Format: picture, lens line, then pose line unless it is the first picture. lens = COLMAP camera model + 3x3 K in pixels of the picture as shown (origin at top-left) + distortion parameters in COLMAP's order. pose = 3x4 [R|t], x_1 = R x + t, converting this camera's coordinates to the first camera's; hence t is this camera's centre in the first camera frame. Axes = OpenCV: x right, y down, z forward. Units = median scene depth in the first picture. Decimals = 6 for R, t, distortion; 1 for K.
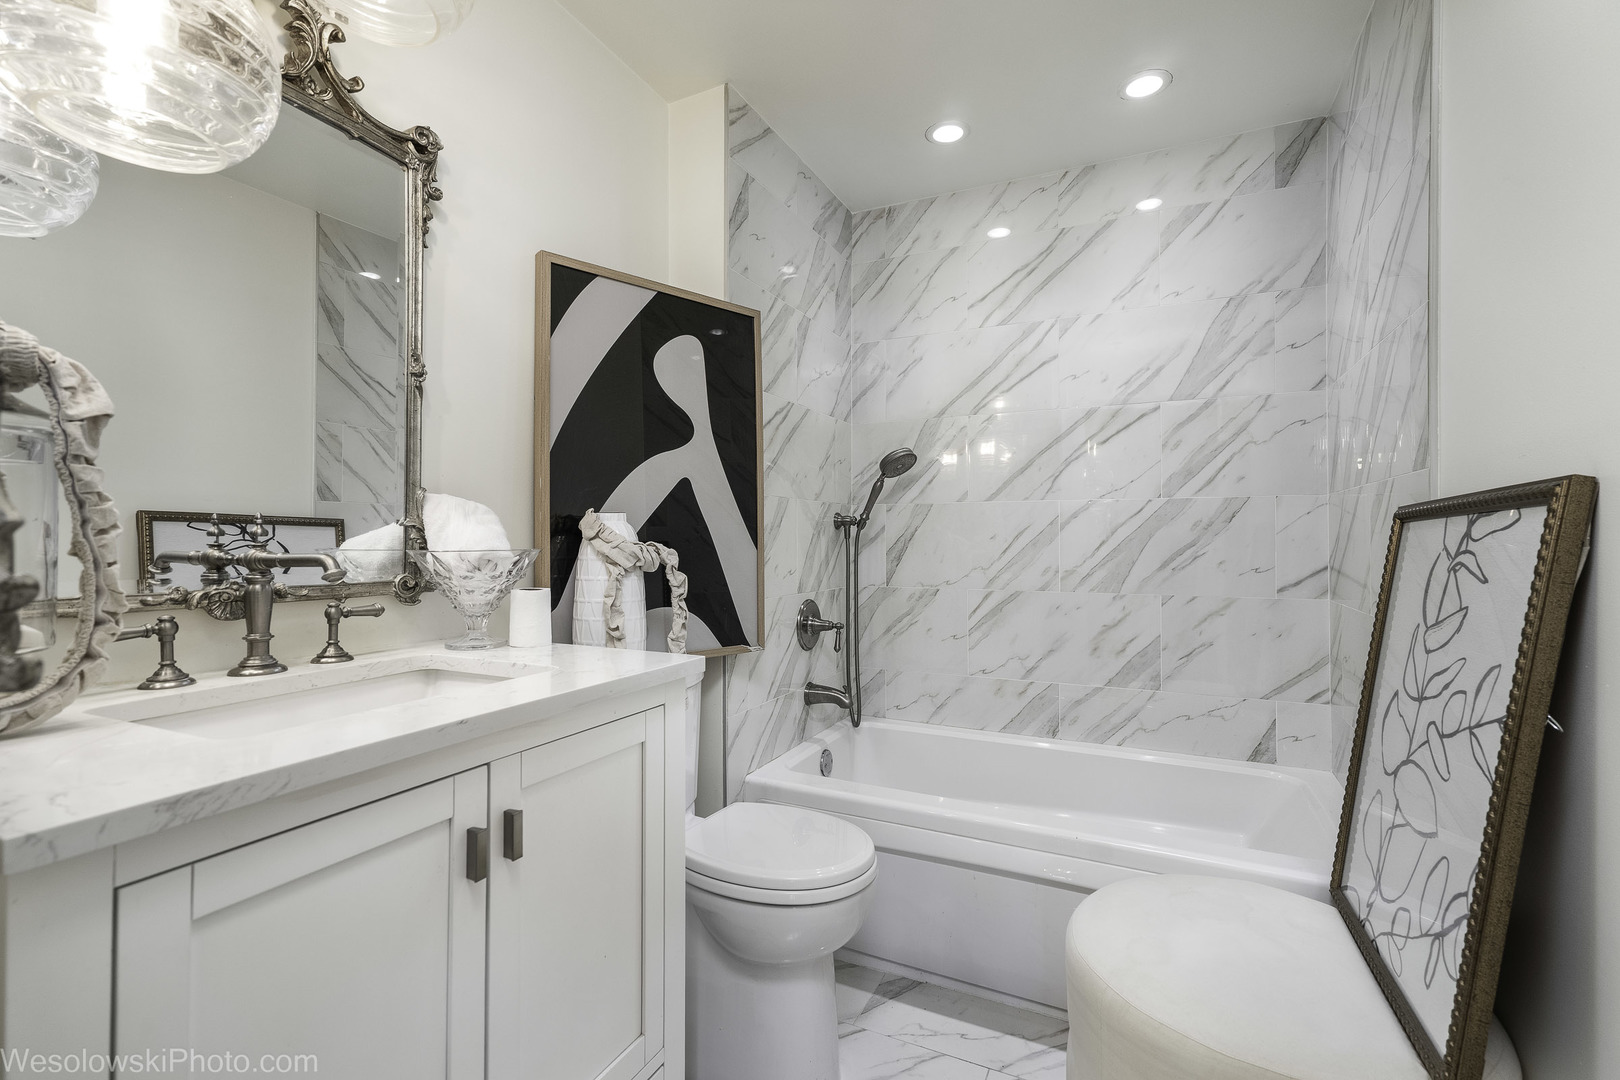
lens RADIAL K [[714.5, 0, 808.3], [0, 714.5, 534.9], [0, 0, 1]] dist [0.003435, 0.002351]
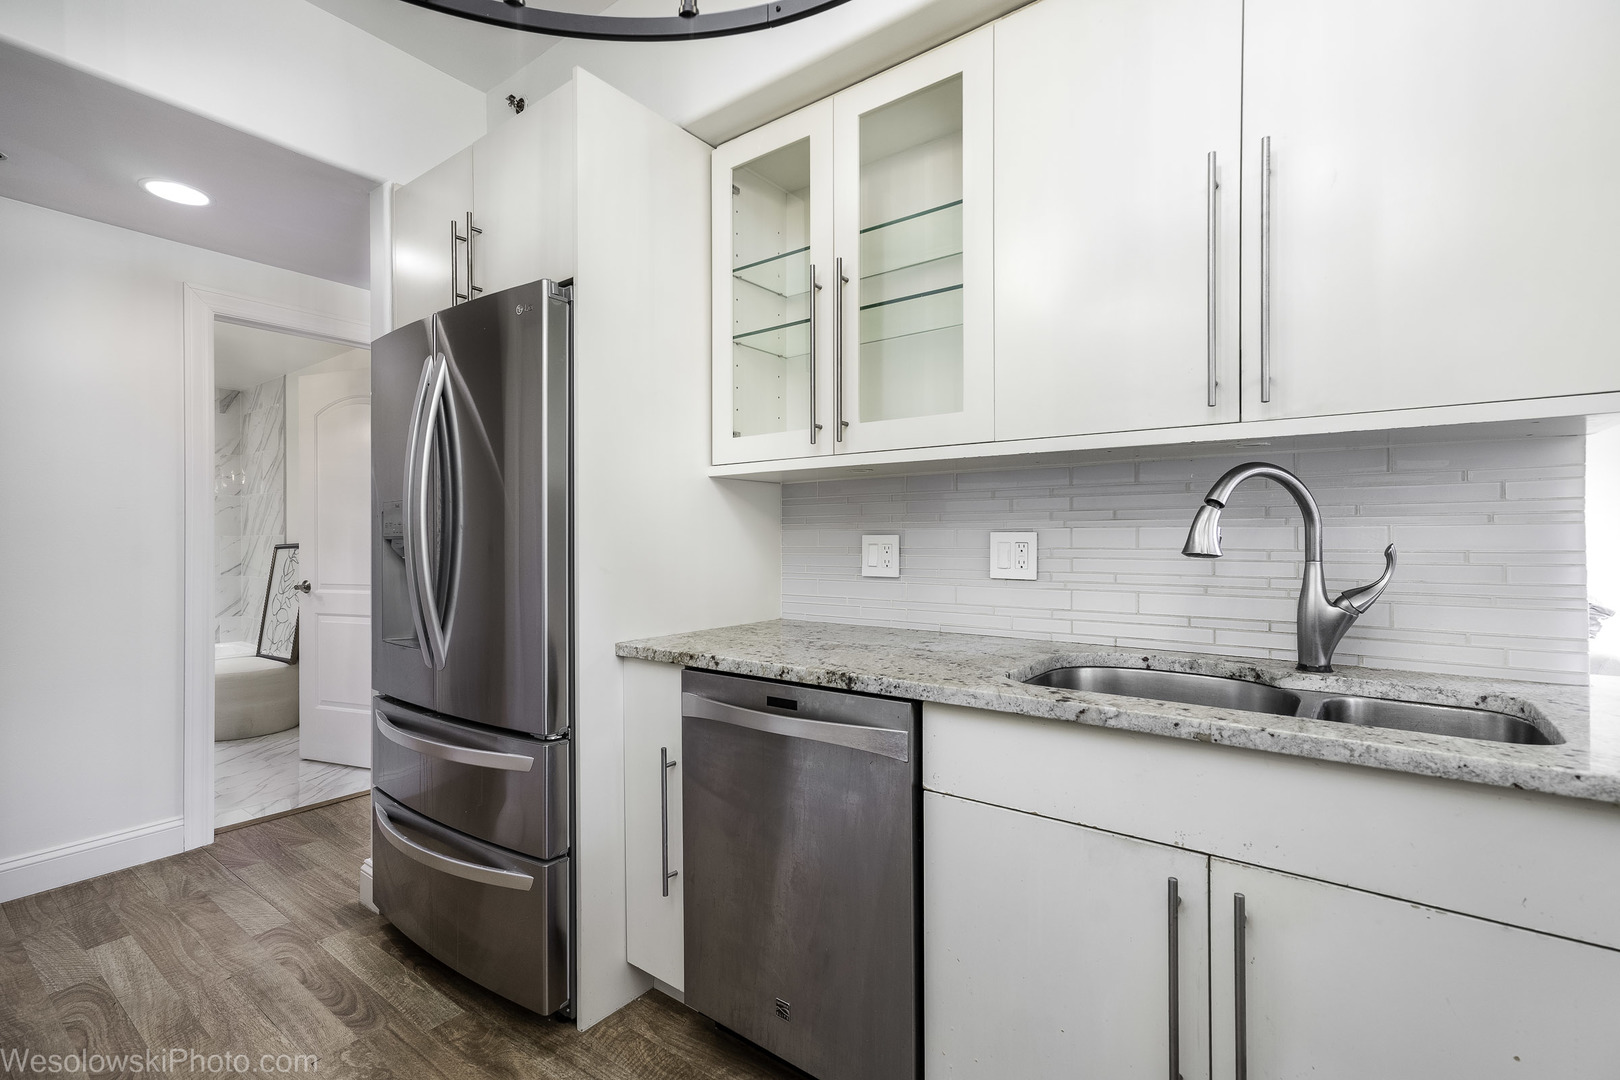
lens RADIAL K [[714.5, 0, 806.7], [0, 714.5, 540.5], [0, 0, 1]] dist [0.003435, 0.002351]
pose [[0.178750, 0.000661, 0.983894, -2.124166], [0.000053, 1.000000, -0.000681, -0.053521], [-0.983895, 0.000174, 0.178750, -2.151762]]
